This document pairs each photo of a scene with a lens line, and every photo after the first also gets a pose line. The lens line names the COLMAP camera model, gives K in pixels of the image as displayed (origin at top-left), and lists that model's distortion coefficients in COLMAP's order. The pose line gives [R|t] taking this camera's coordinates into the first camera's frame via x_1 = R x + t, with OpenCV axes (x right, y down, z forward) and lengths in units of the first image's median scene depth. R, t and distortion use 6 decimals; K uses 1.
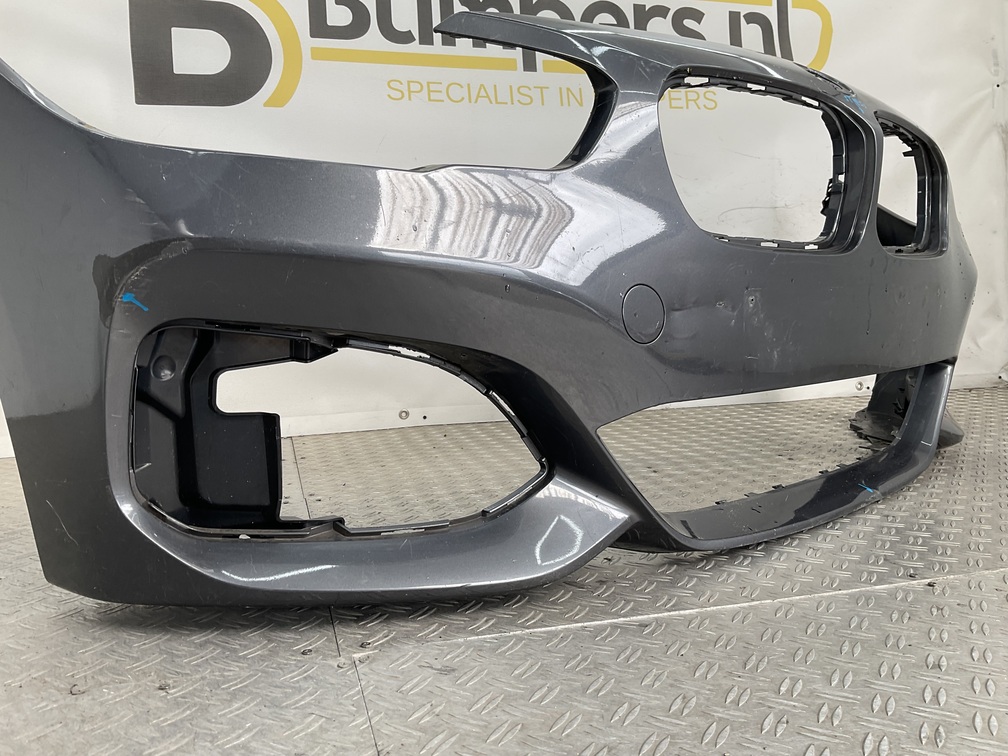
lens RADIAL K [[848.1, 0, 507.3], [0, 848.1, 376.0], [0, 0, 1]] dist [0.082741, -0.174318]
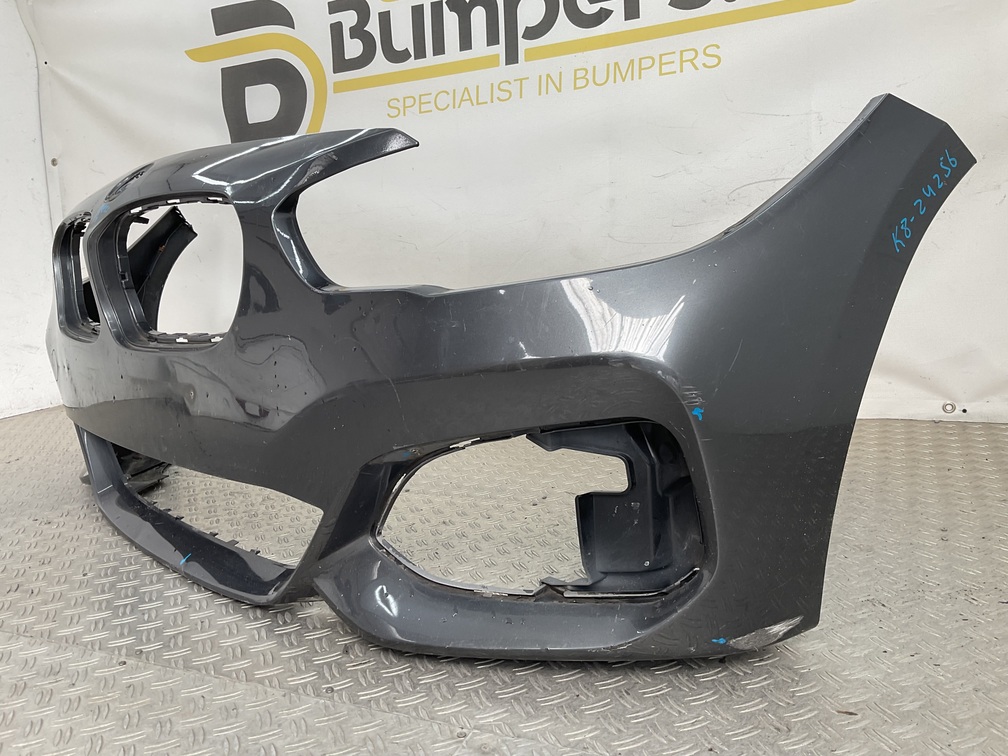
lens RADIAL K [[848.1, 0, 496.9], [0, 848.1, 380.8], [0, 0, 1]] dist [0.082741, -0.174318]
pose [[0.751533, 0.087861, -0.653818, 1.332816], [-0.001056, 0.991250, 0.131991, -0.241234], [0.659694, -0.098505, 0.745050, 0.423242]]
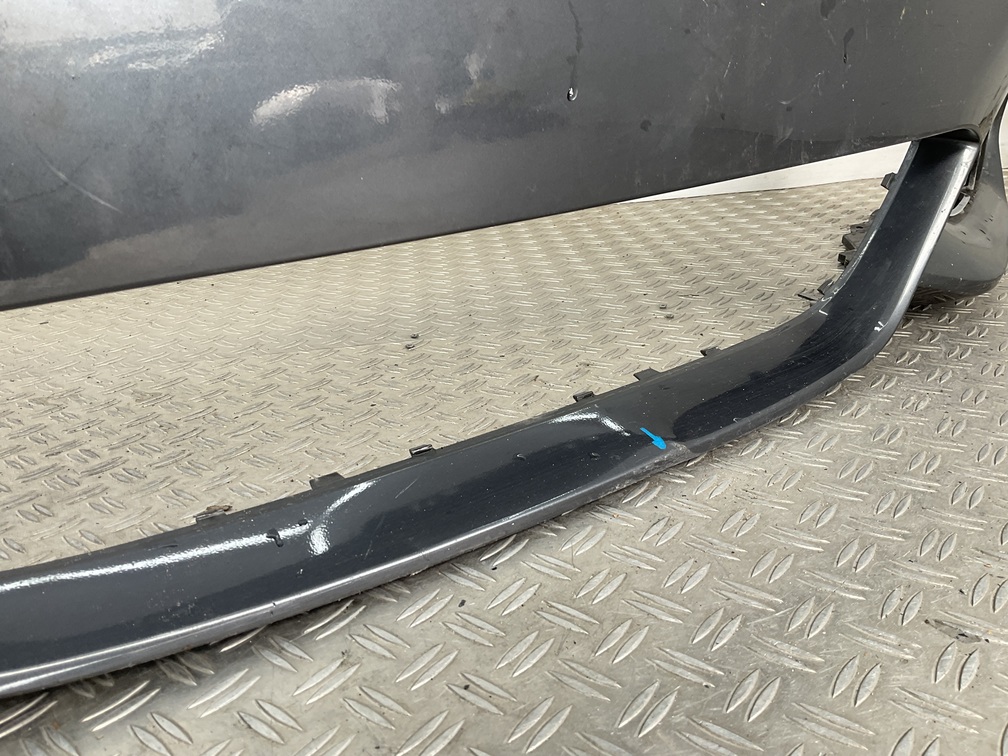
lens RADIAL K [[848.1, 0, 499.6], [0, 848.1, 385.8], [0, 0, 1]] dist [0.082741, -0.174318]
pose [[0.983866, 0.020753, -0.177699, 0.475186], [0.030751, 0.958850, 0.282244, -0.035685], [0.176244, -0.283155, 0.942741, 0.630725]]
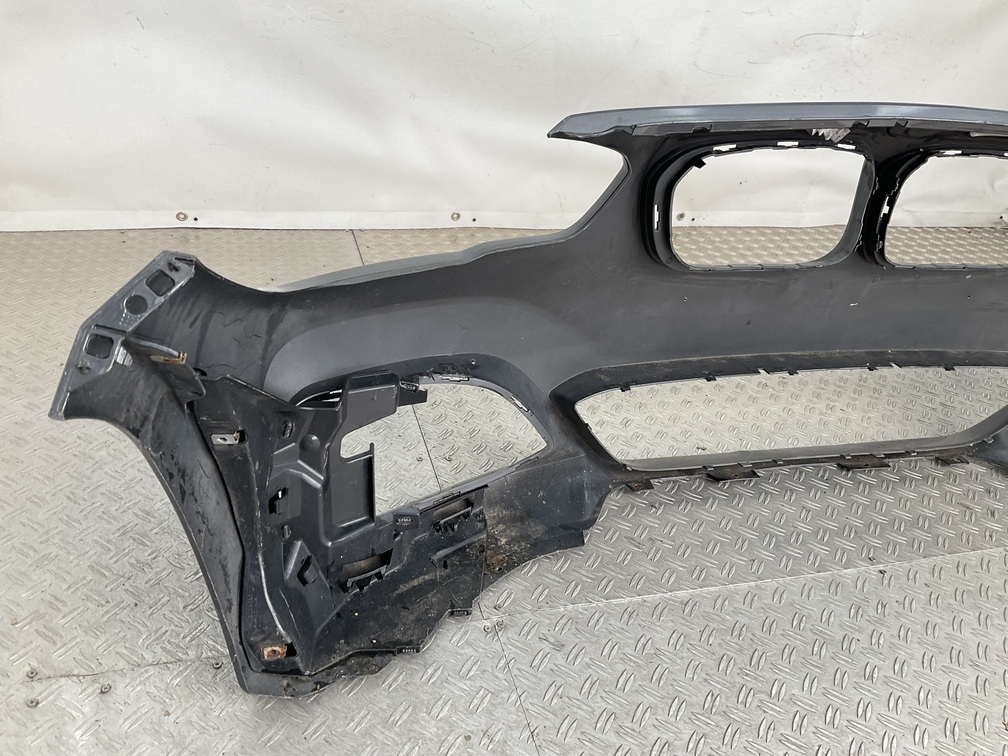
lens RADIAL K [[848.1, 0, 507.5], [0, 848.1, 385.4], [0, 0, 1]] dist [0.082741, -0.174318]
pose [[0.990040, 0.118399, 0.076175, -0.214798], [-0.139997, 0.885162, 0.443723, -0.469780], [-0.014891, -0.449967, 0.892921, -0.090830]]
